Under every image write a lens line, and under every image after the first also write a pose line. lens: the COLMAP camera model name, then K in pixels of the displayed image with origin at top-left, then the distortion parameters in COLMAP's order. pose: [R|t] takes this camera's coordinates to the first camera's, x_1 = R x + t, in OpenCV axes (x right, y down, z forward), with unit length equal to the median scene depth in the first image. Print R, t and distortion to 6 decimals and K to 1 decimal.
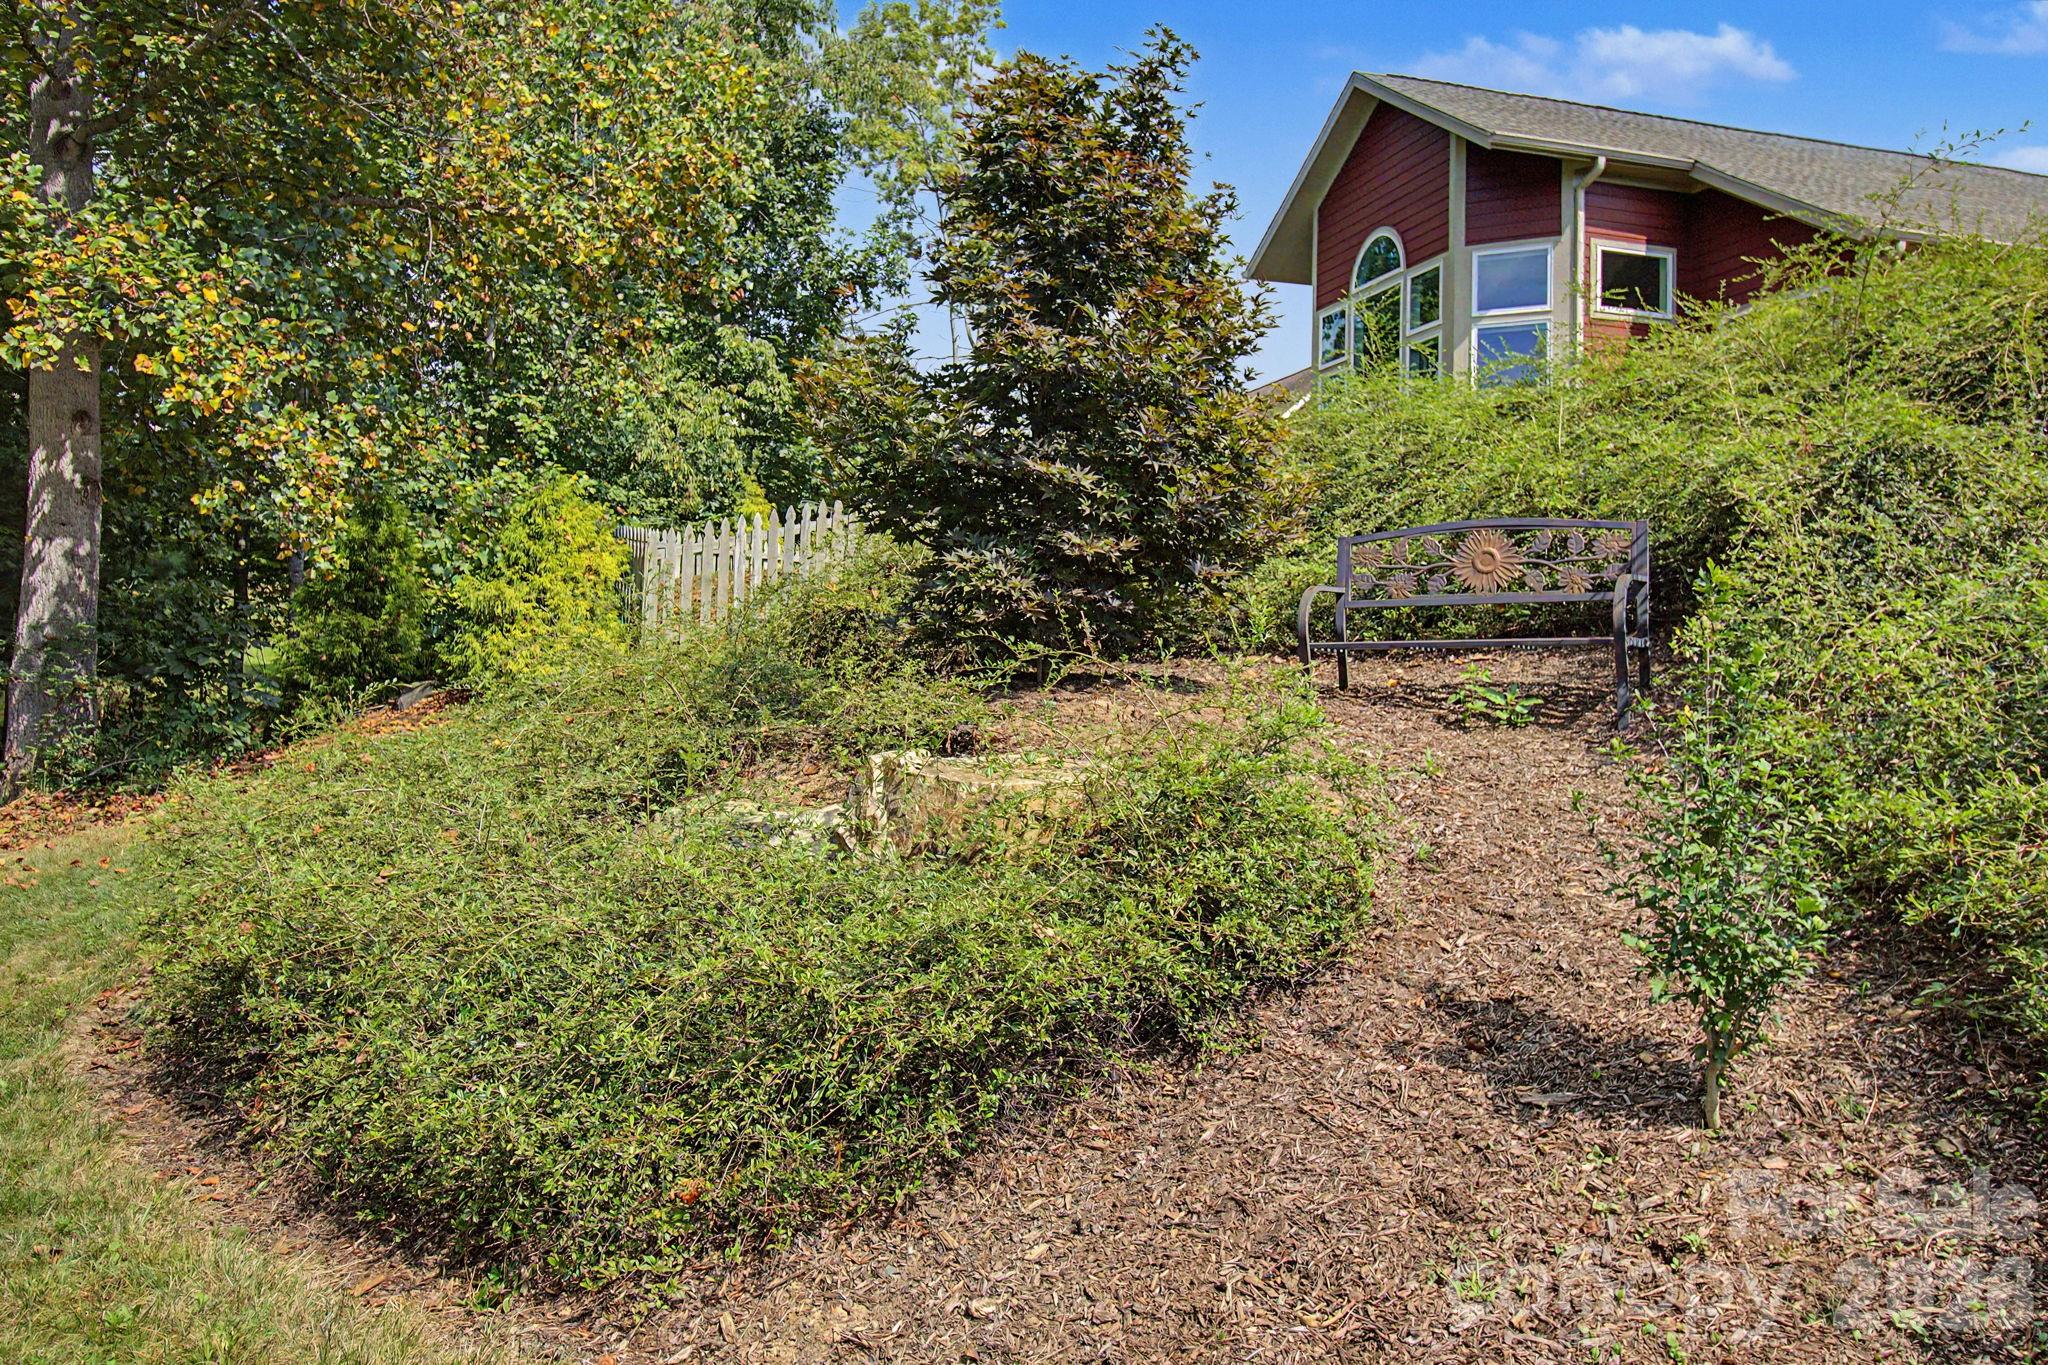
lens RADIAL K [[1664.4, 0, 1026.3], [0, 1664.4, 669.9], [0, 0, 1]] dist [-0.003381, -0.002877]
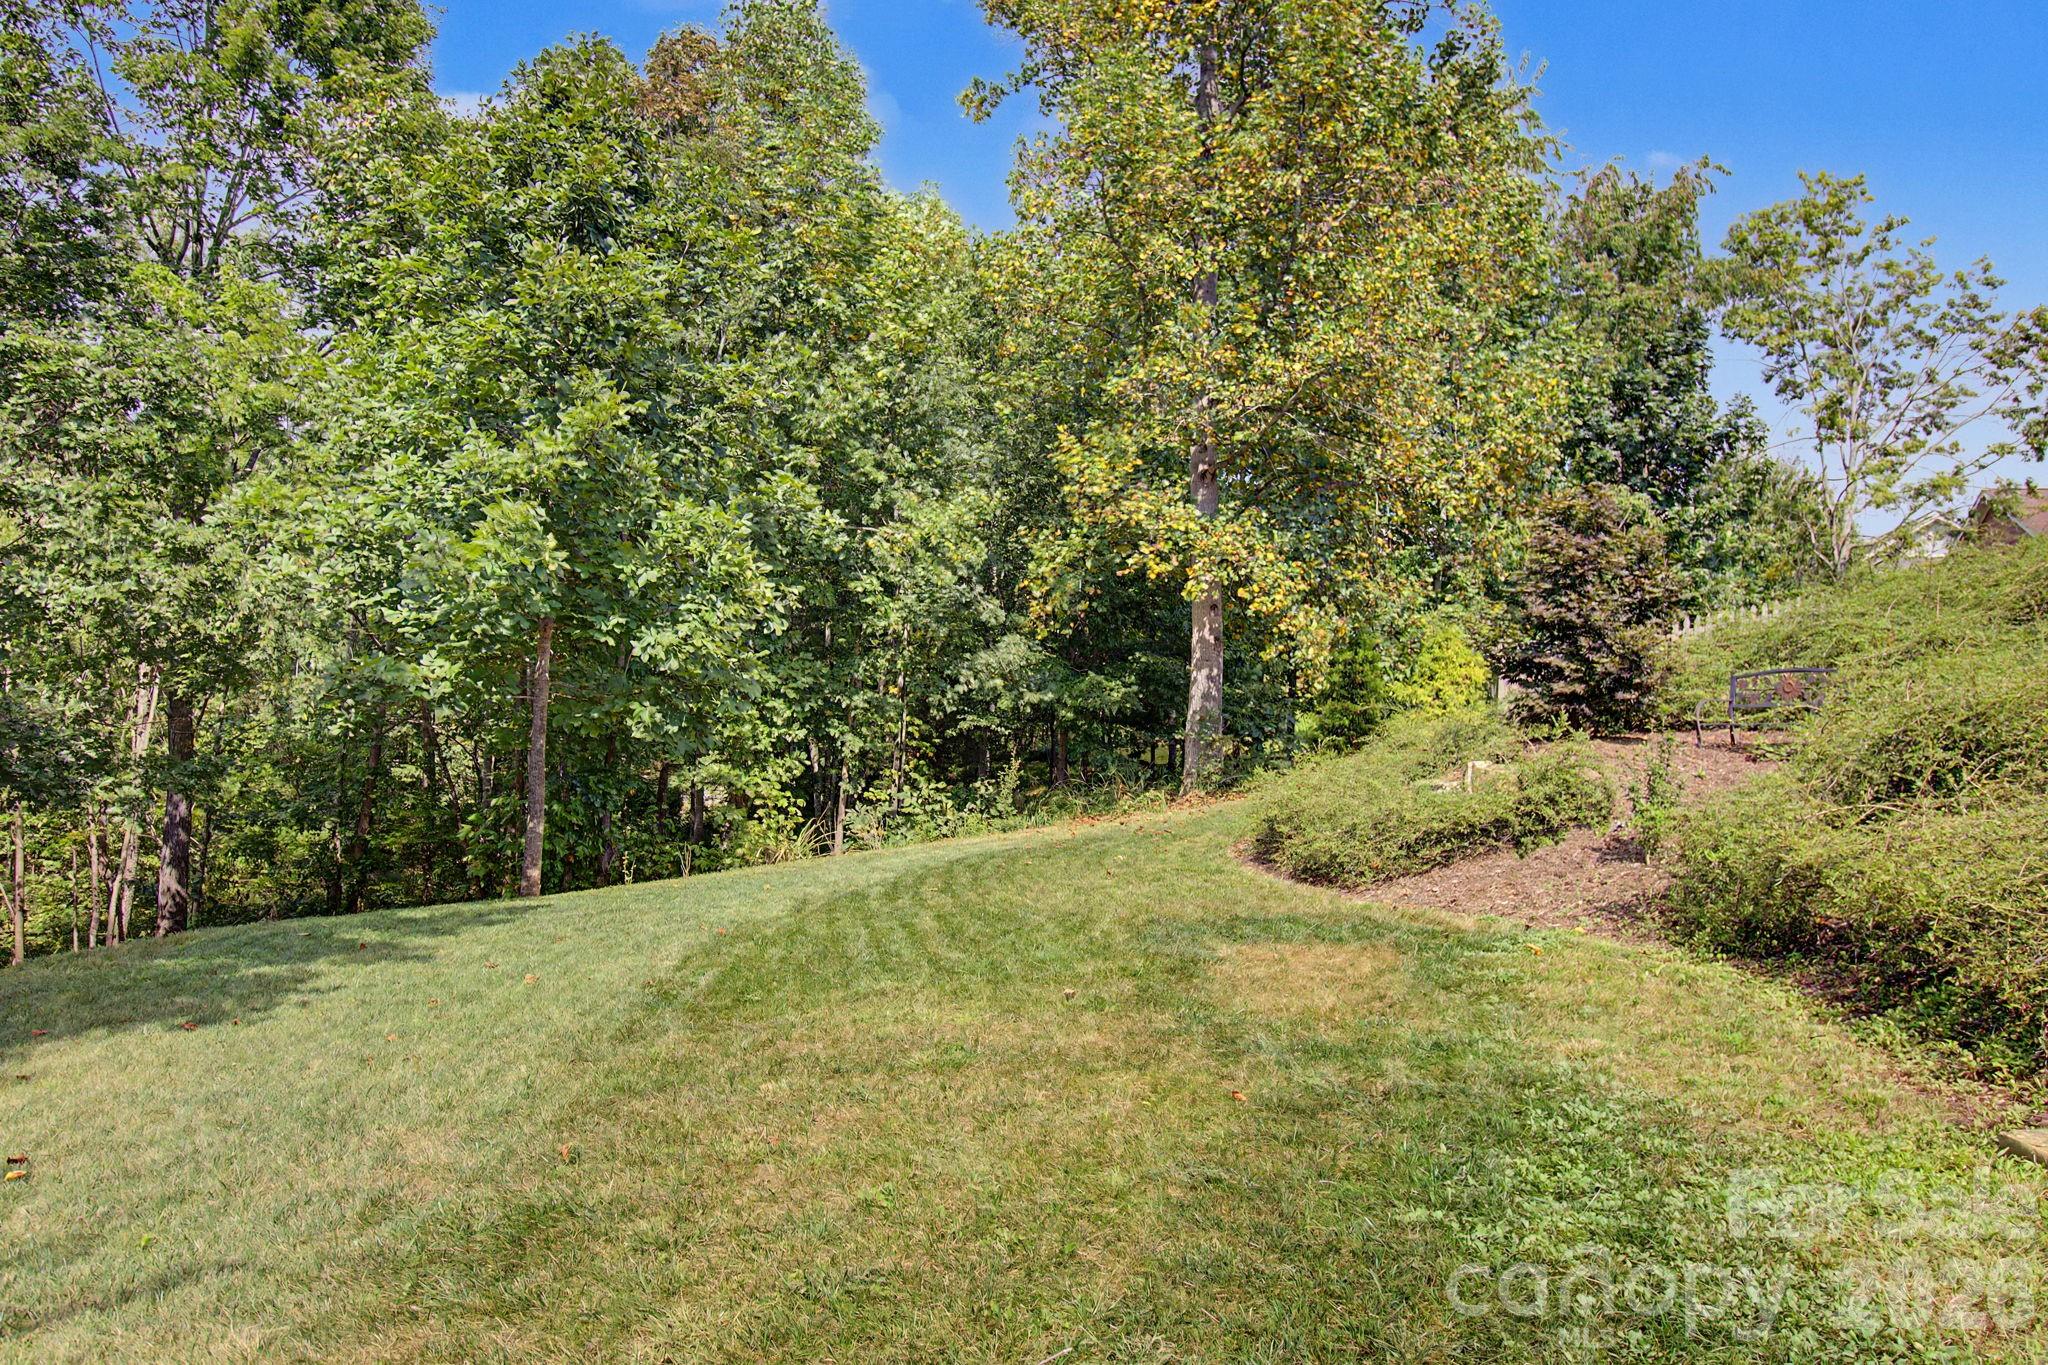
lens RADIAL K [[1054.2, 0, 985.6], [0, 1054.2, 664.0], [0, 0, 1]] dist [-0.004813, -0.000397]
pose [[0.748892, -0.042672, -0.661317, 0.109492], [-0.000142, 0.997914, -0.064551, -0.000830], [0.662692, 0.048436, 0.747324, -0.213553]]
